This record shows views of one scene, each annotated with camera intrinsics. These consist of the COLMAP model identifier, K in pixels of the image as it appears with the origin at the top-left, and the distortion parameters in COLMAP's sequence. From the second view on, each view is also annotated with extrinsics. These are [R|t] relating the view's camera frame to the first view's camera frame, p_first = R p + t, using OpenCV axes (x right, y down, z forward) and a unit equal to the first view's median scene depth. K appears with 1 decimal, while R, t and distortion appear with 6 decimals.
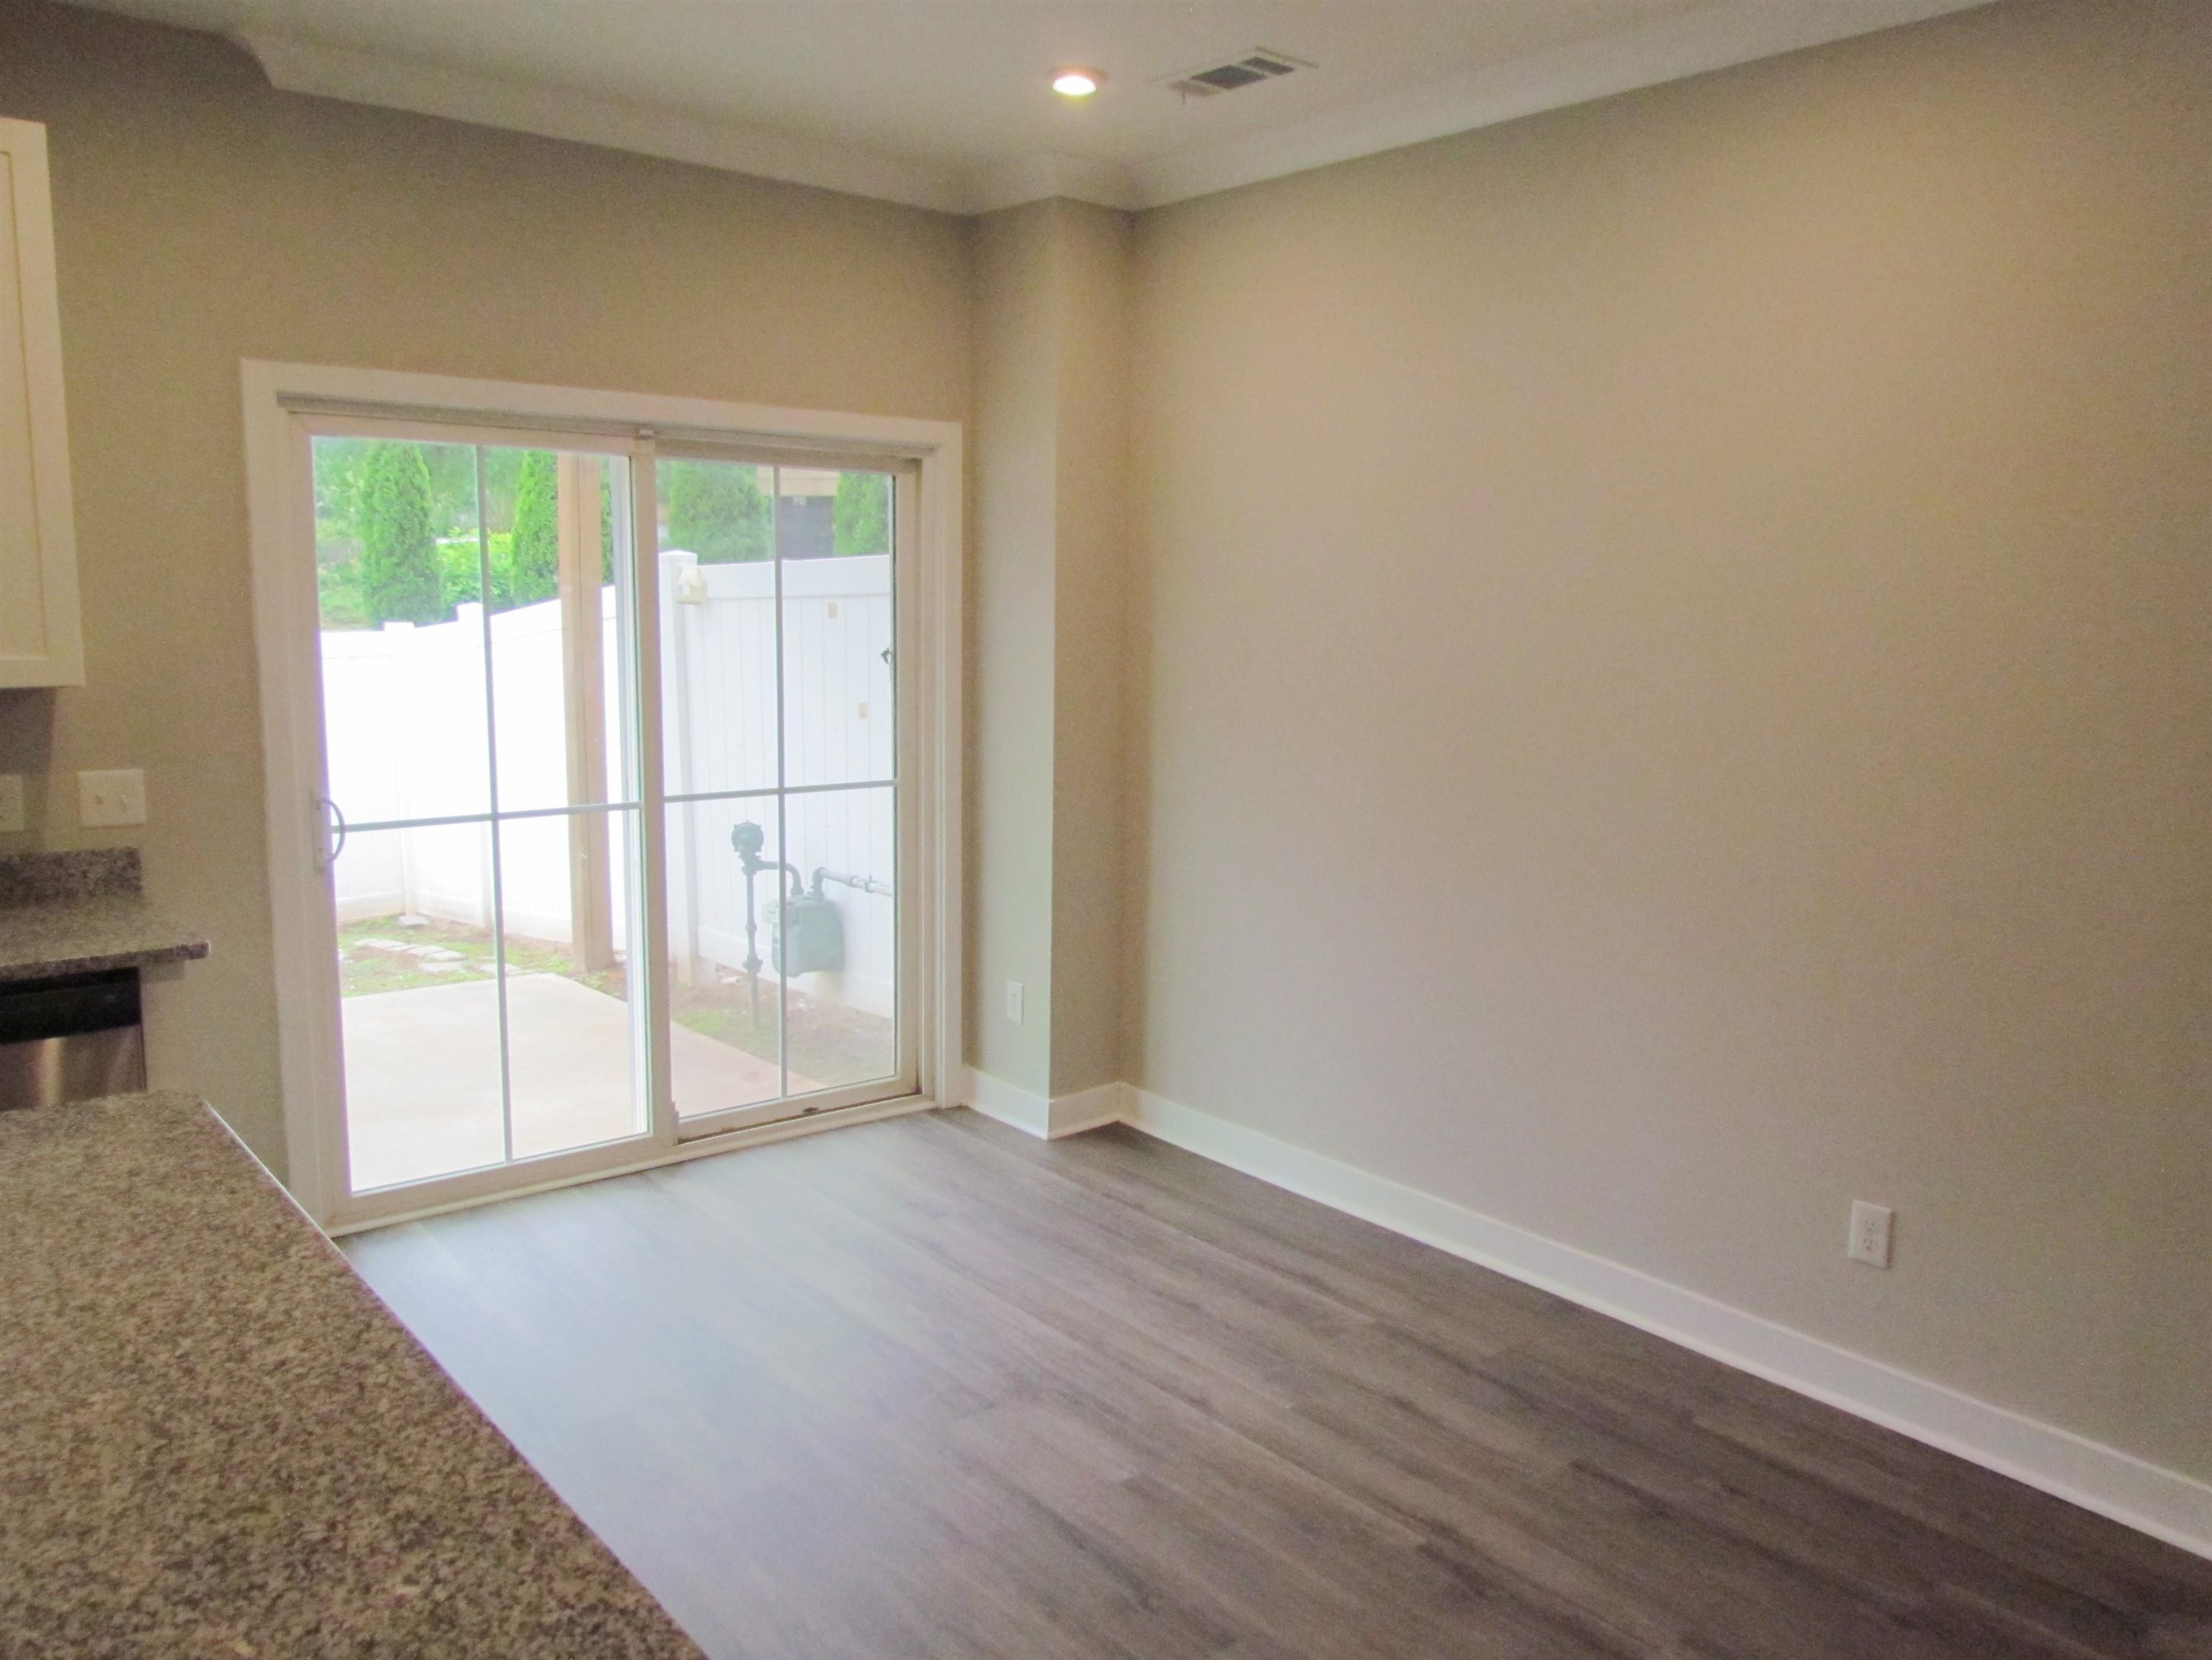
lens RADIAL K [[1660.2, 0, 1102.3], [0, 1660.2, 831.3], [0, 0, 1]] dist [-0.006266, -0.002472]
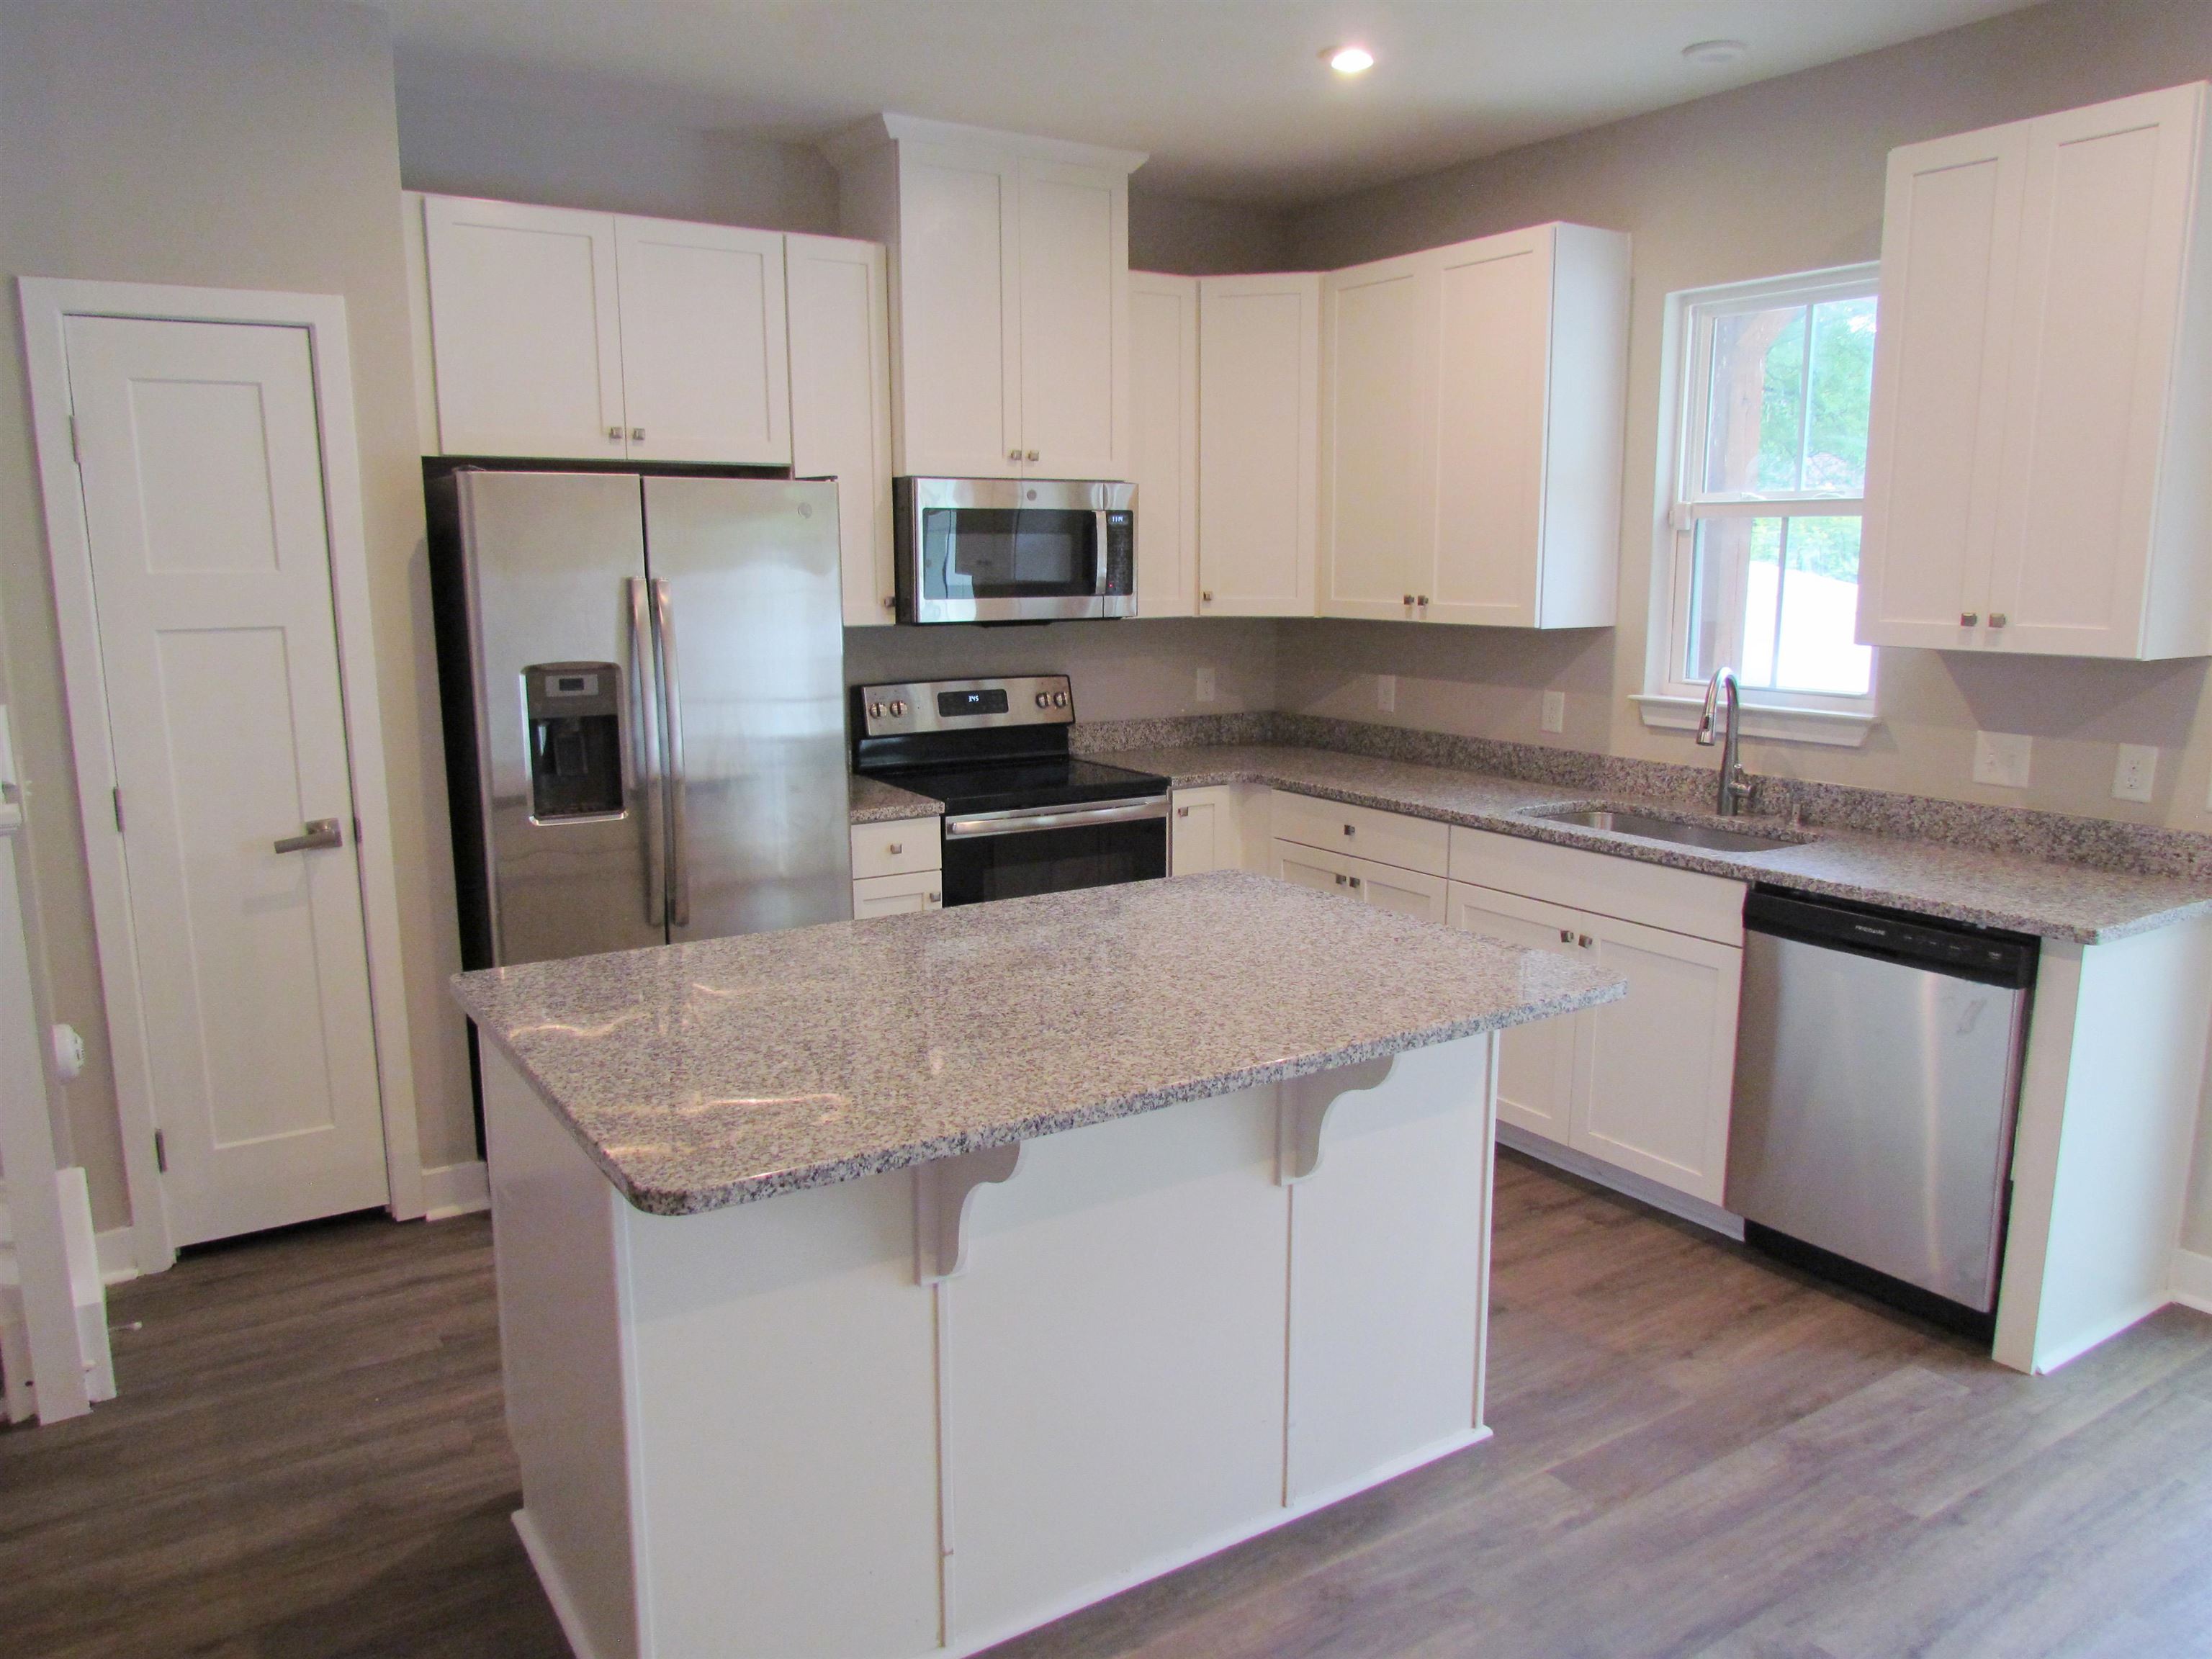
lens RADIAL K [[1570.5, 0, 1103.9], [0, 1570.5, 821.3], [0, 0, 1]] dist [-0.027131, 0.001003]
pose [[-0.117092, 0.152284, -0.981376, 0.710661], [-0.145022, 0.974959, 0.168591, -0.110691], [0.982476, 0.162061, -0.092075, 0.862079]]
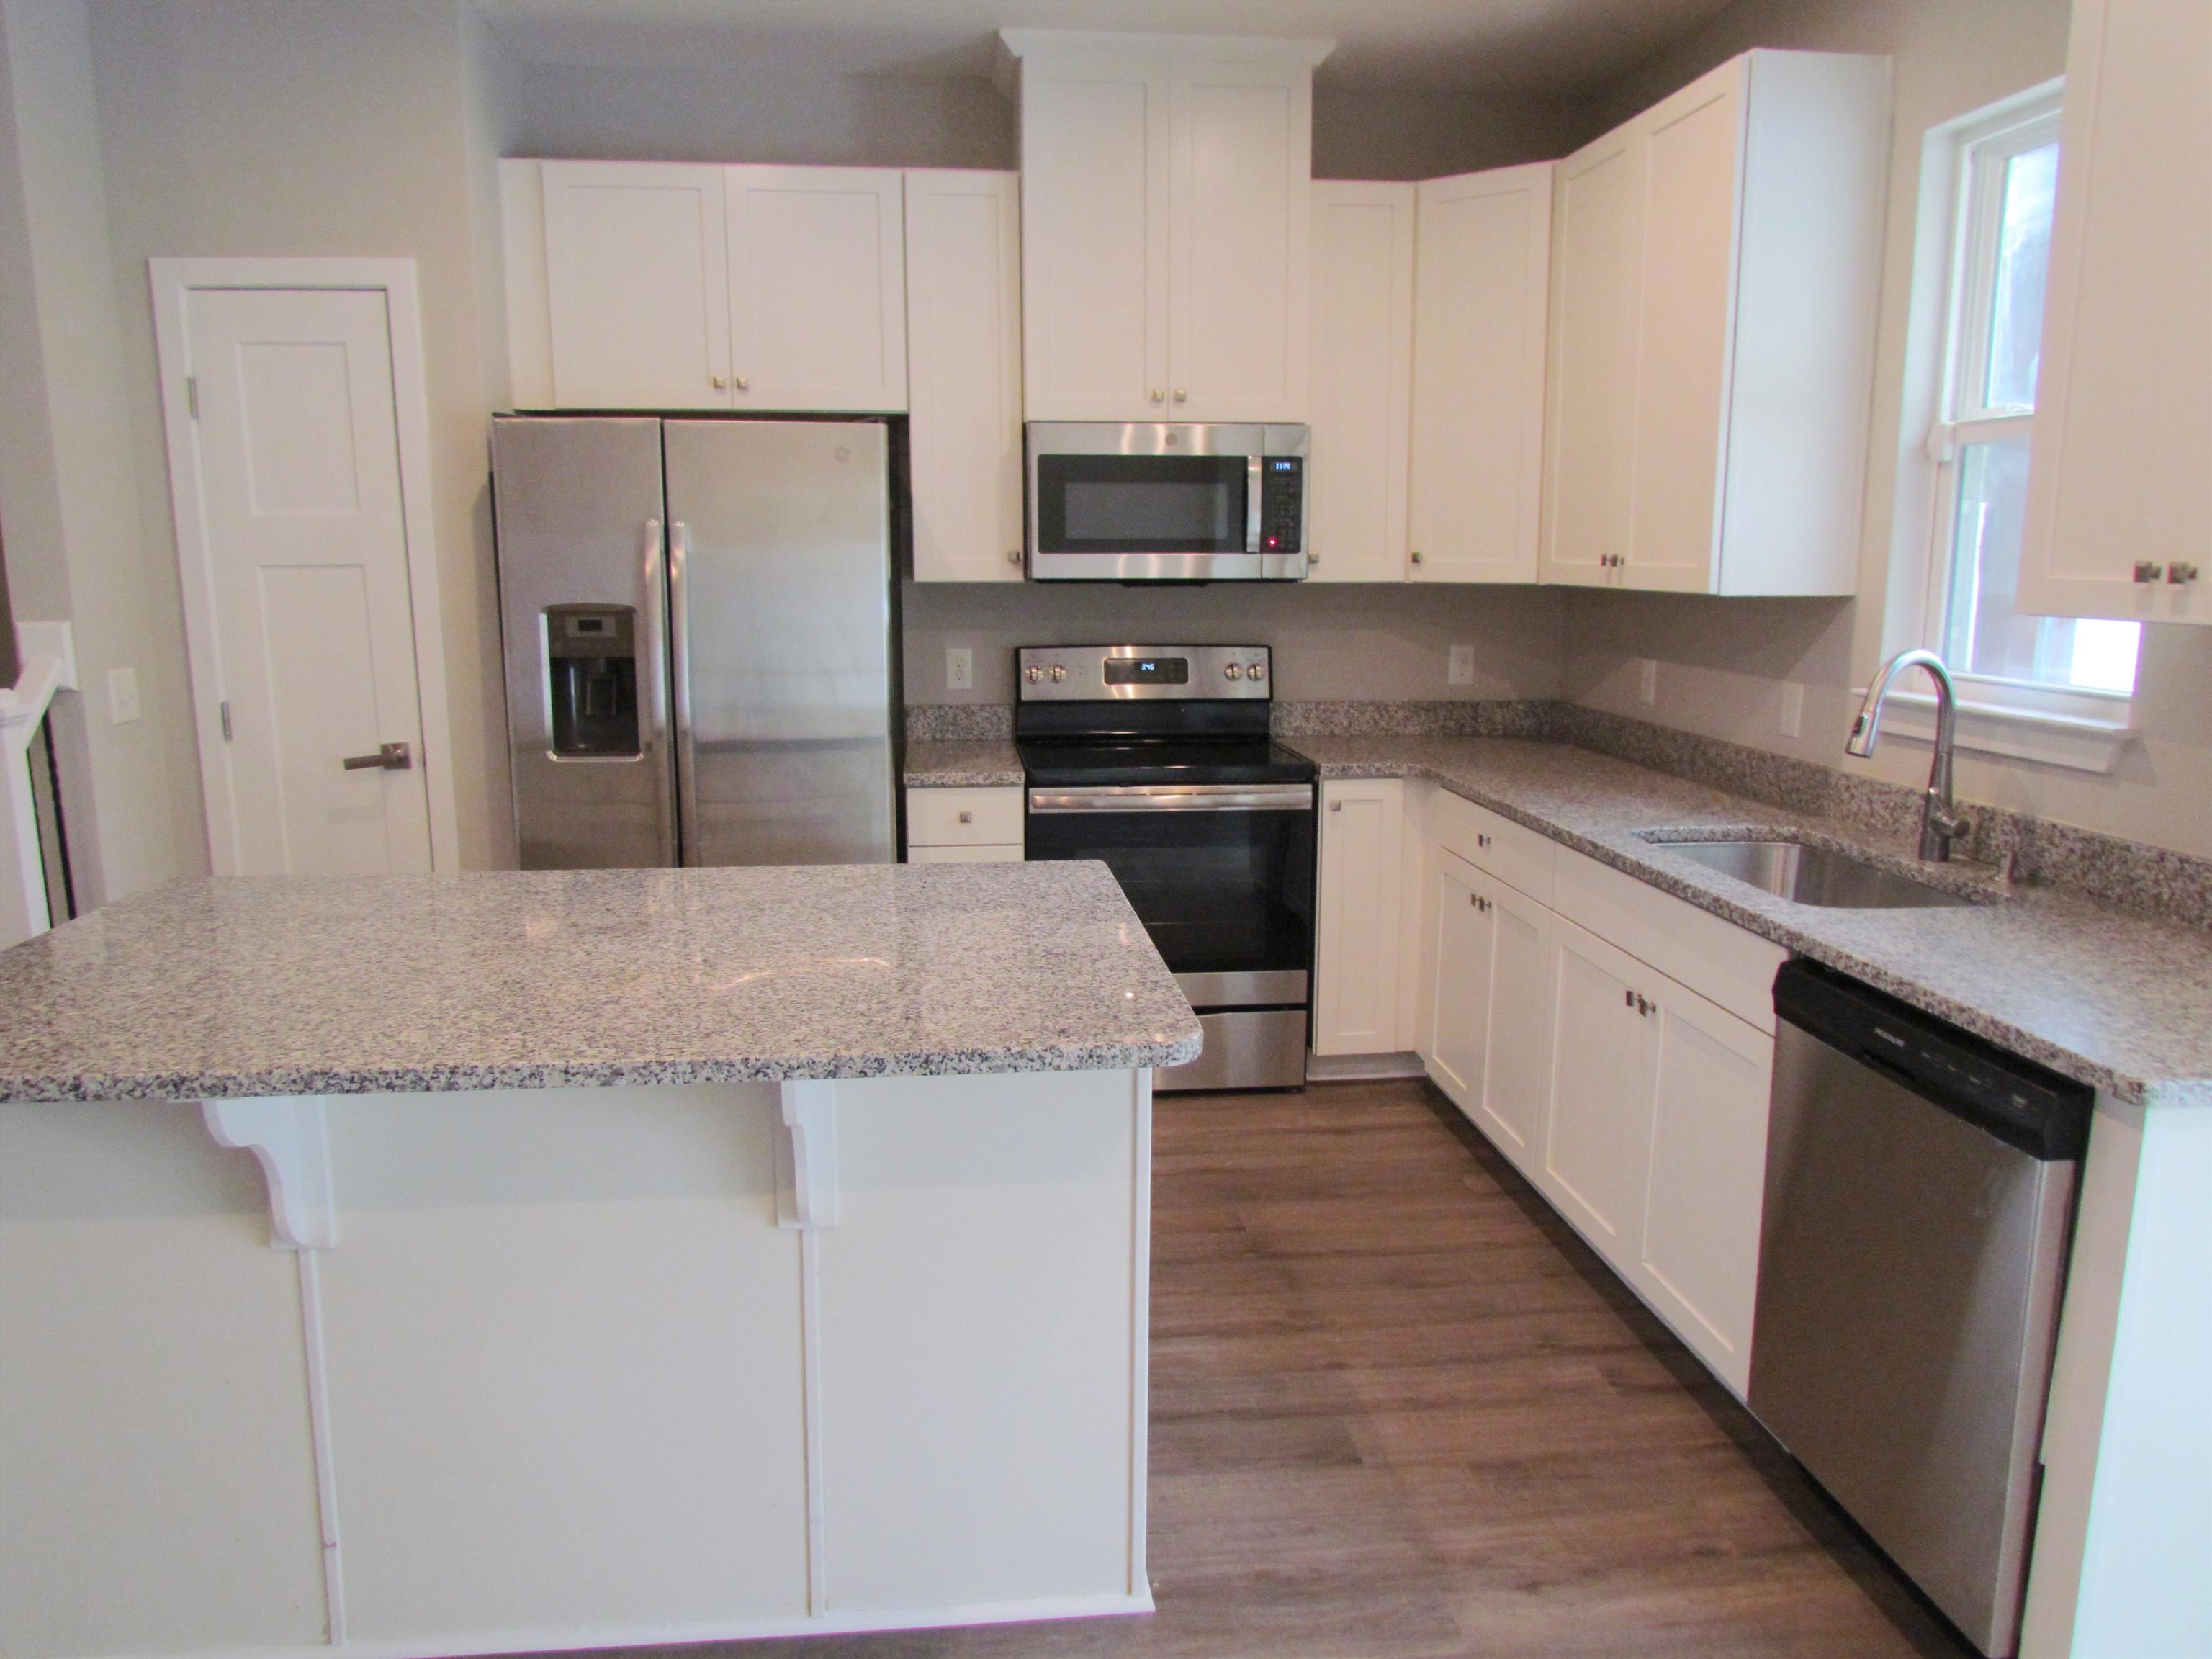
lens RADIAL K [[1570.5, 0, 1104.5], [0, 1570.5, 820.2], [0, 0, 1]] dist [-0.027131, 0.001003]
pose [[-0.547538, 0.127006, -0.827086, 0.162134], [-0.132433, 0.962805, 0.235519, -0.171288], [0.826235, 0.238489, -0.510352, 1.640491]]
